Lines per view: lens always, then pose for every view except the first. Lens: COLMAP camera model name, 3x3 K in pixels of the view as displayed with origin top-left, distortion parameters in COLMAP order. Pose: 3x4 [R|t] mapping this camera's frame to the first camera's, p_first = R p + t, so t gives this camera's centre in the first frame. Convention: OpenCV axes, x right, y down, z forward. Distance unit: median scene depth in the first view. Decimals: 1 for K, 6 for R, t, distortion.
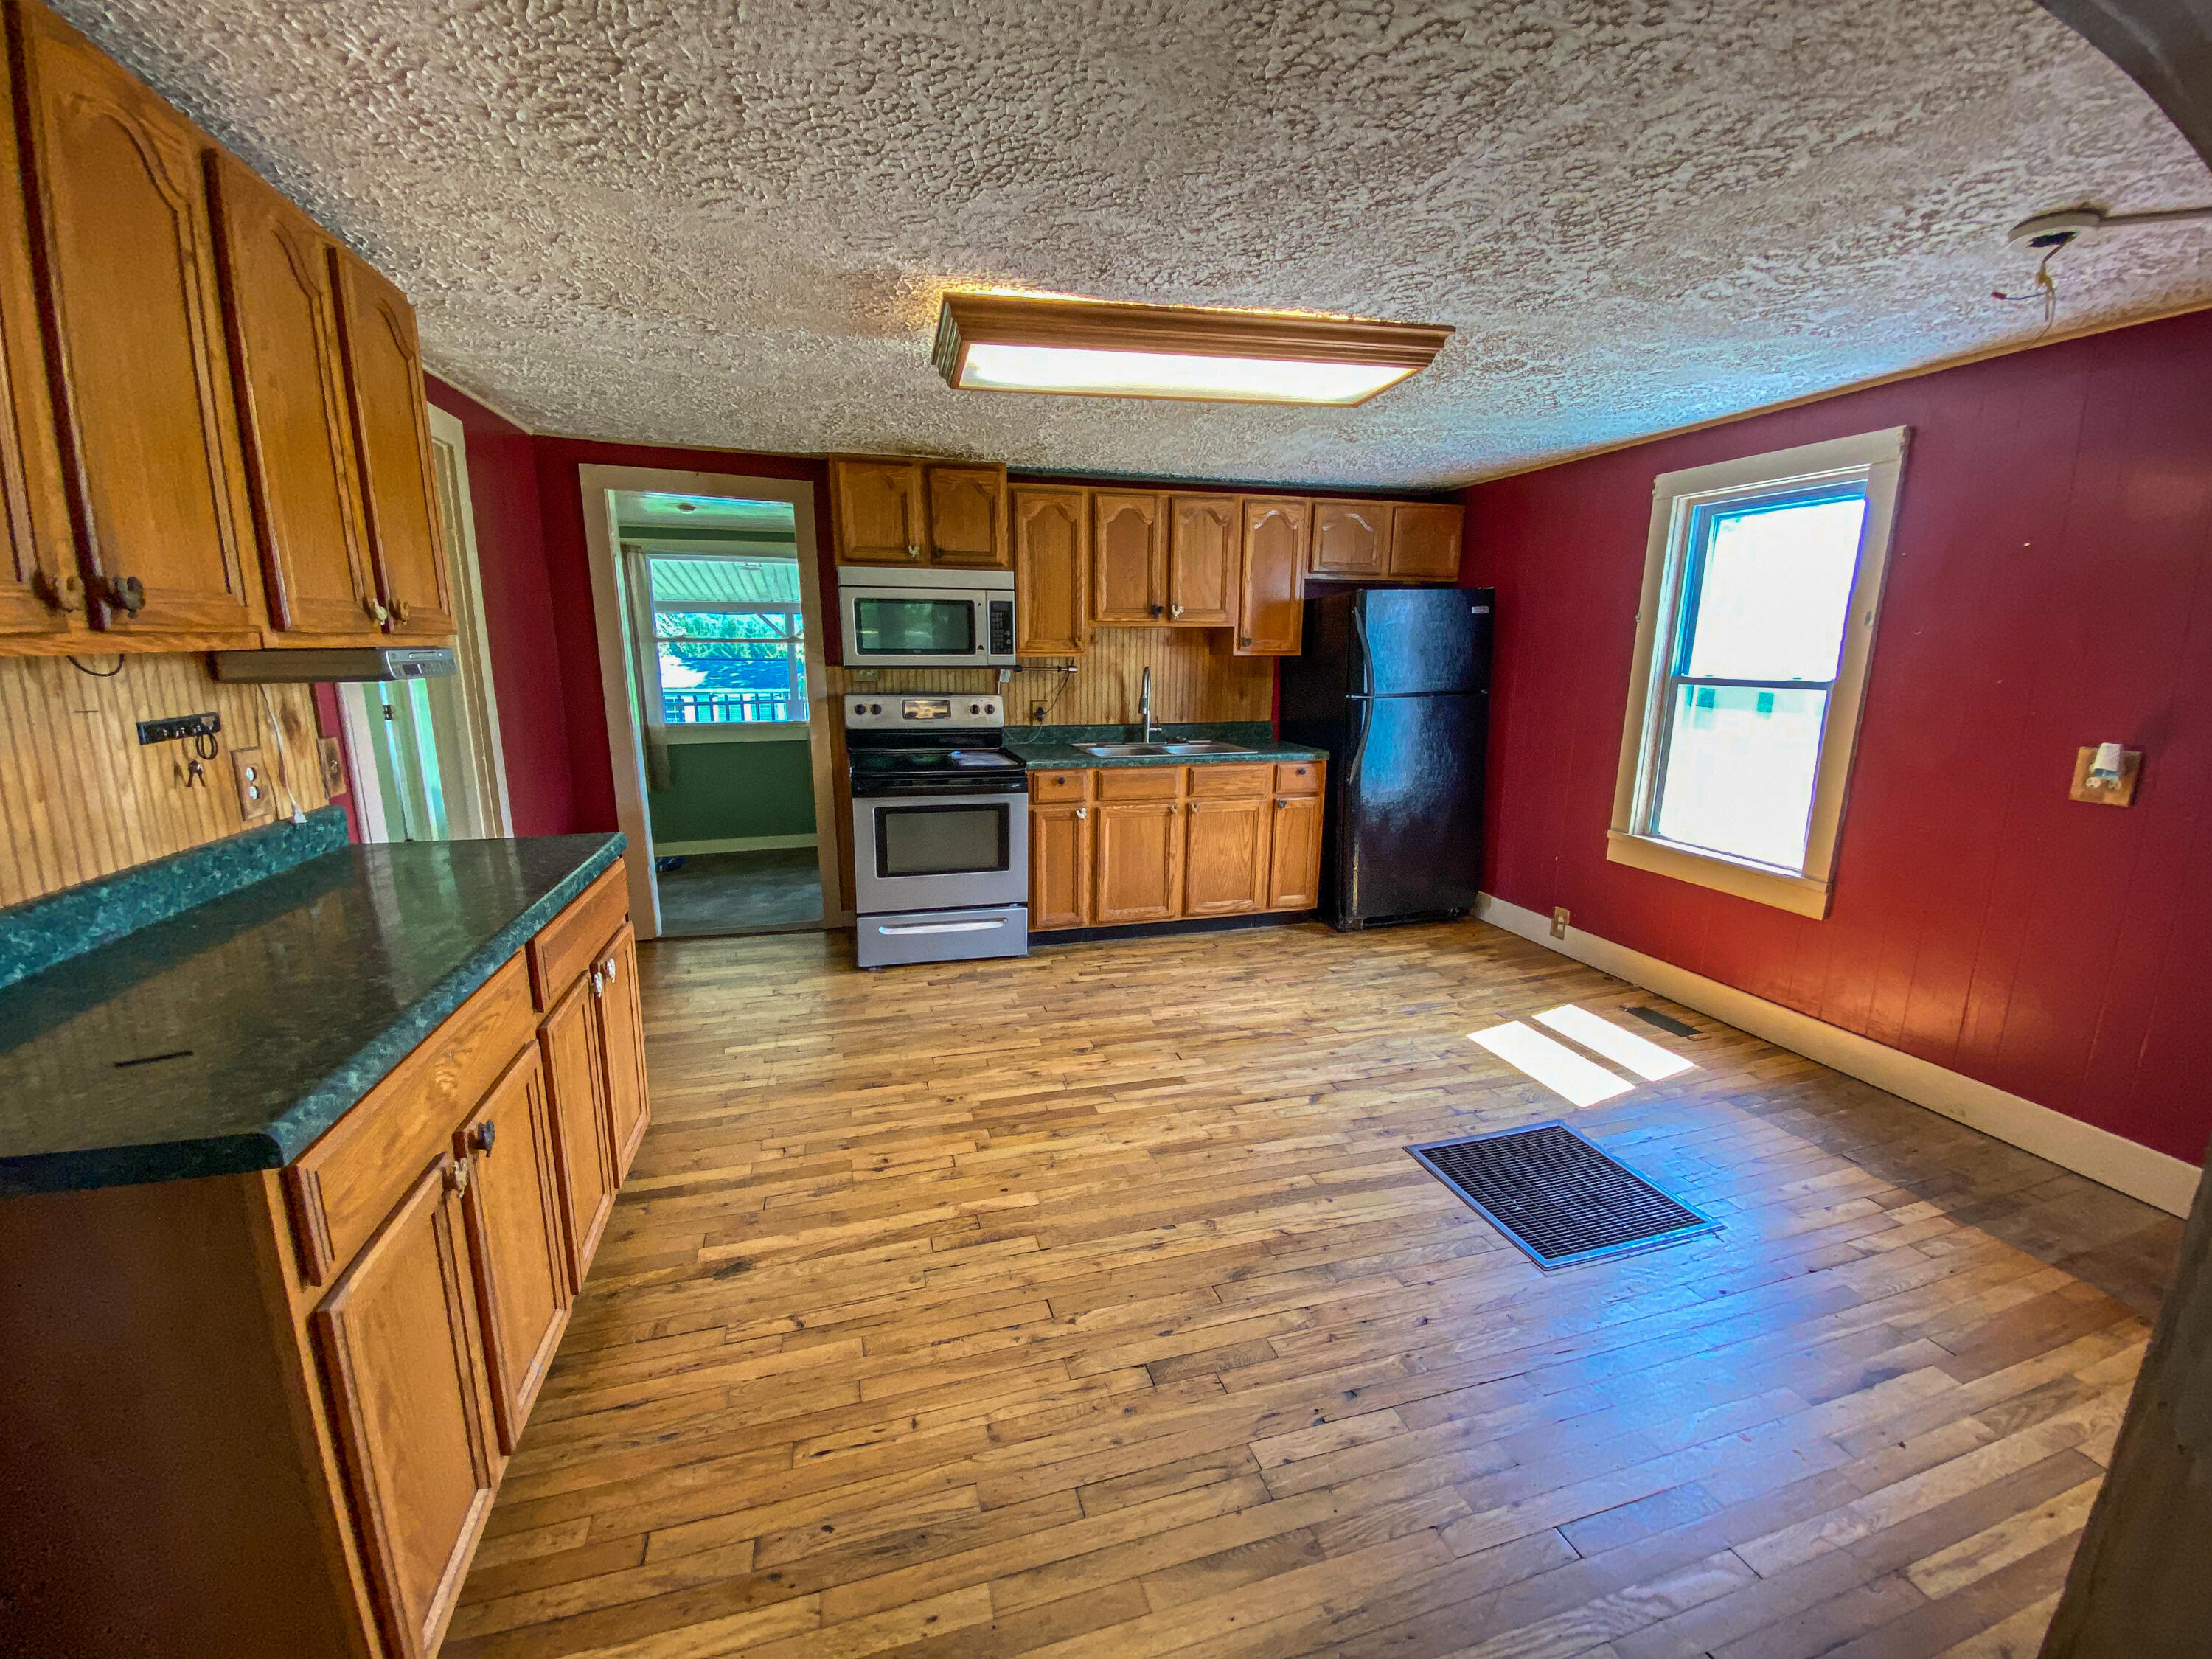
lens RADIAL K [[899.5, 0, 1106.0], [0, 899.5, 829.5], [0, 0, 1]] dist [0.017129, -0.018124]
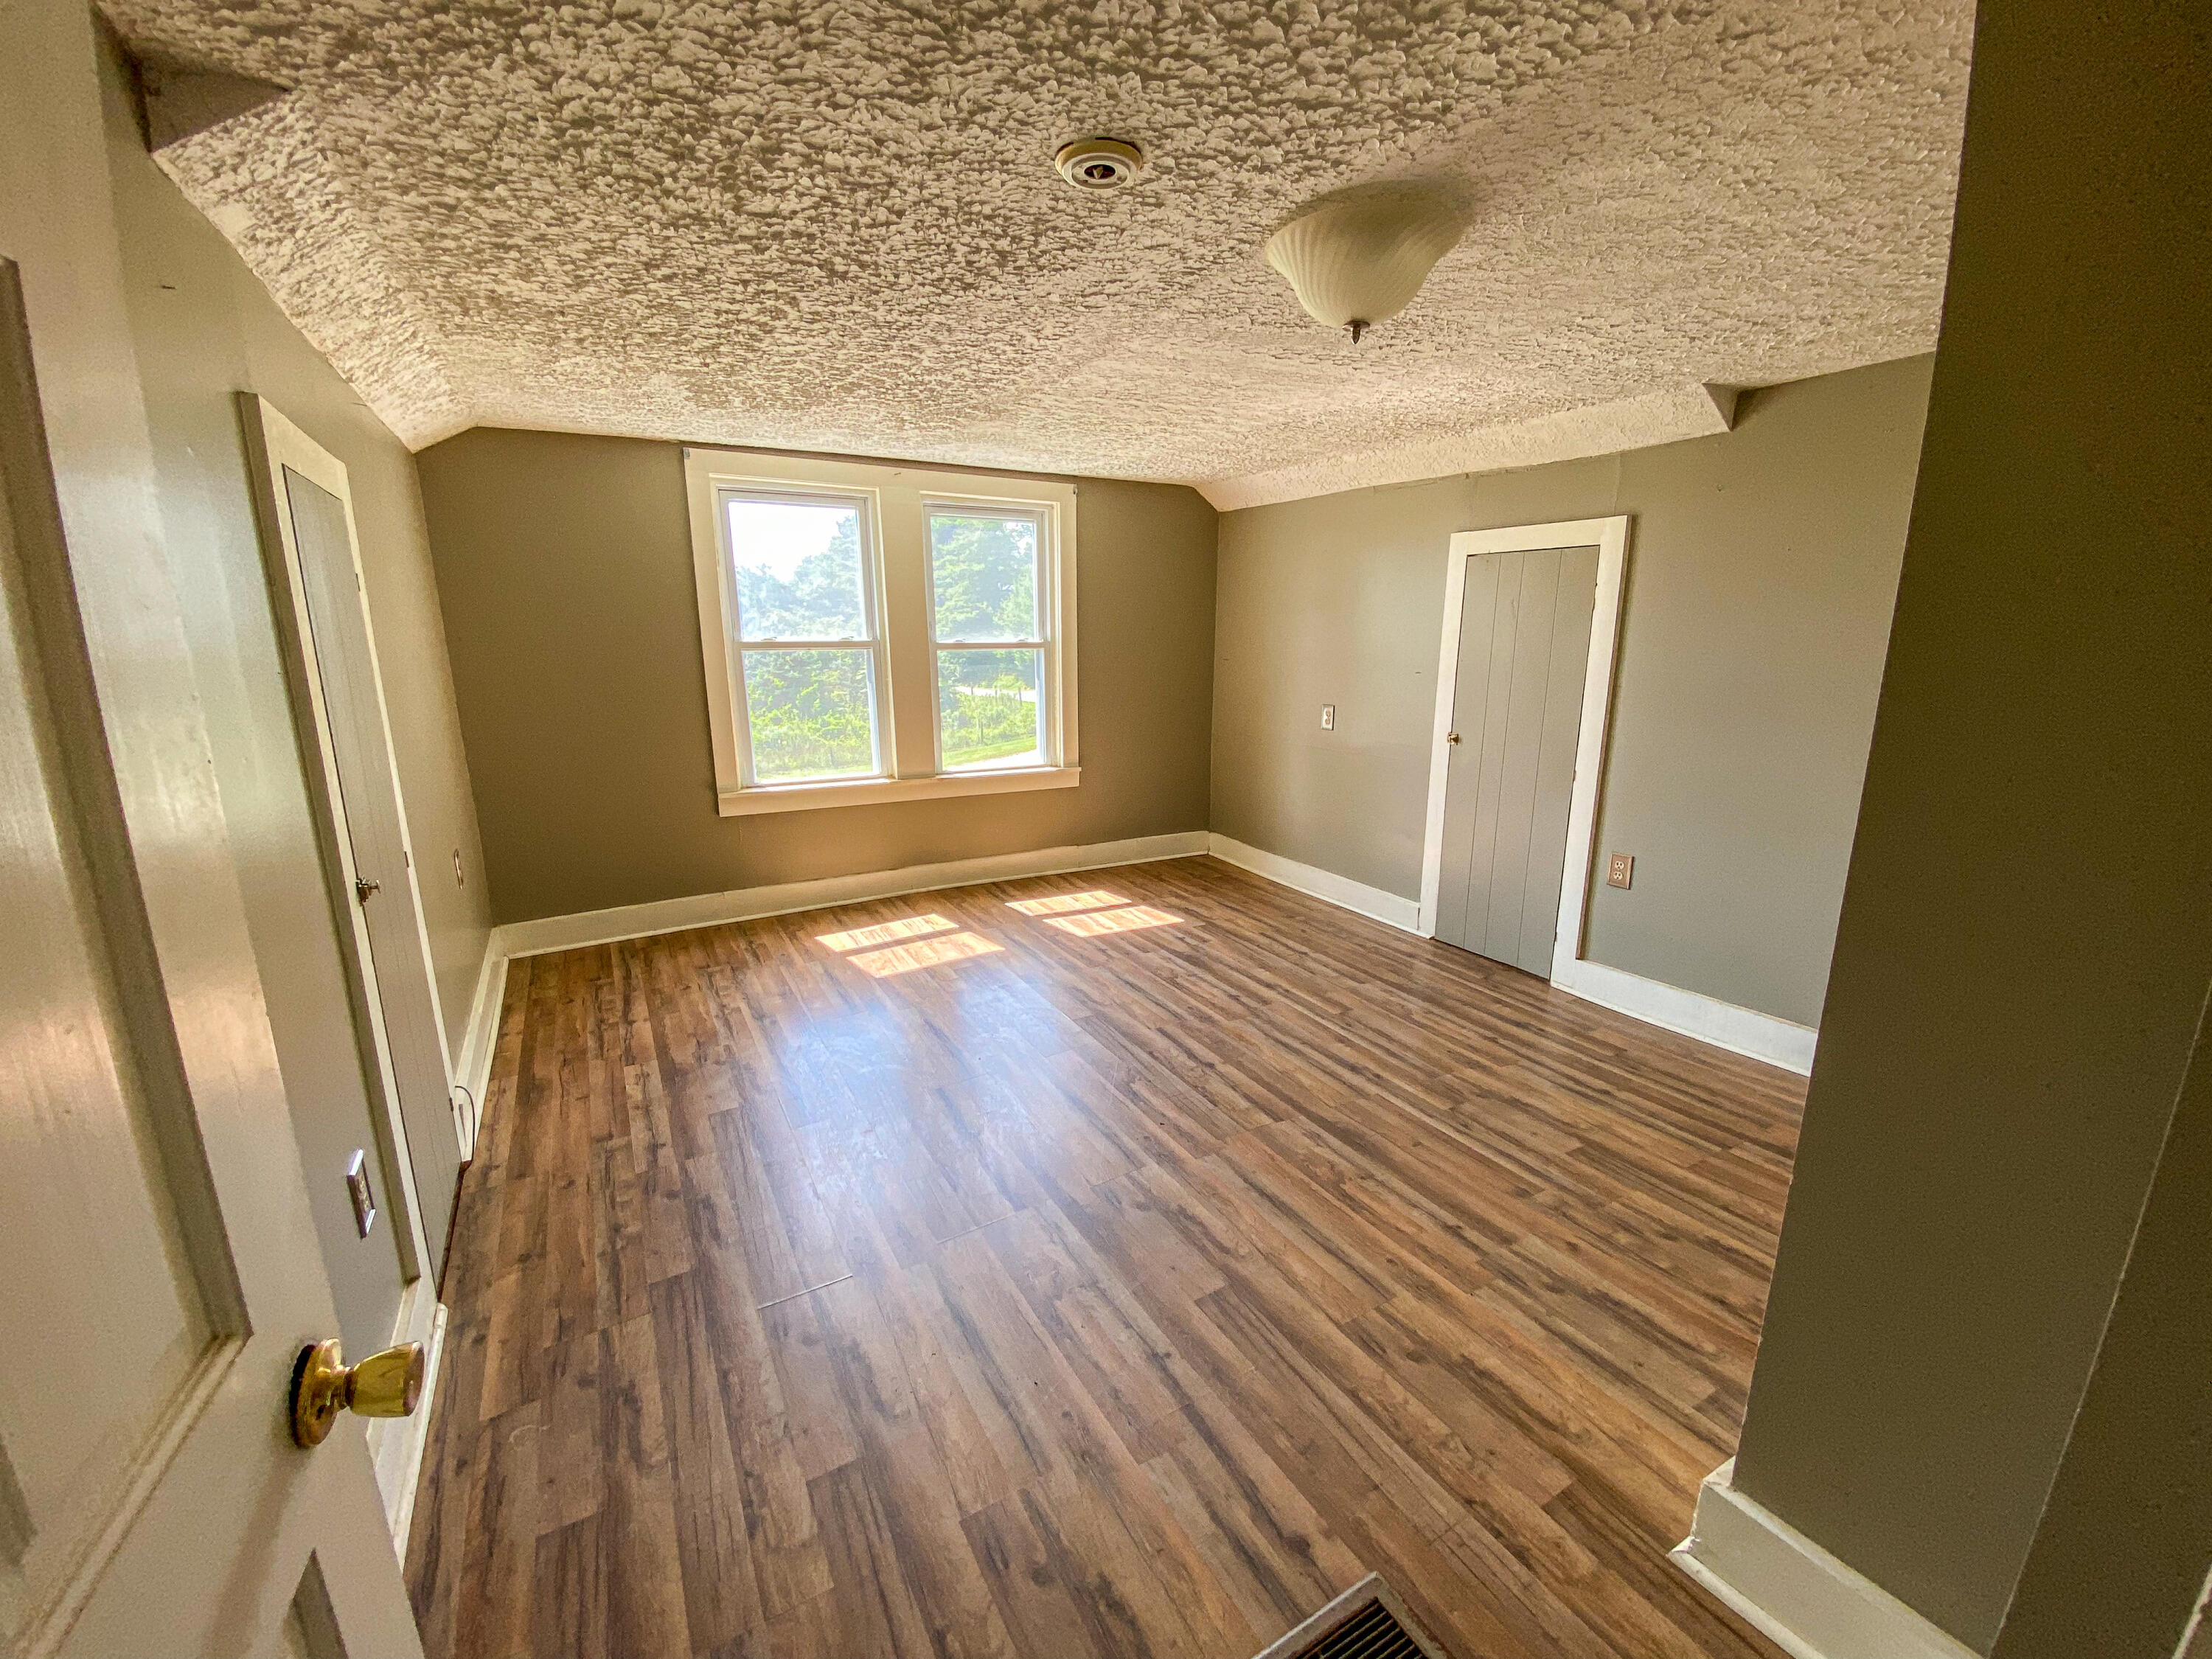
lens RADIAL K [[899.5, 0, 1106.0], [0, 899.5, 829.5], [0, 0, 1]] dist [0.017129, -0.018124]
pose [[-0.233147, -0.215395, 0.948287, -0.904791], [0.180630, 0.948598, 0.259876, -0.231820], [-0.955518, 0.231878, -0.182256, 1.197092]]
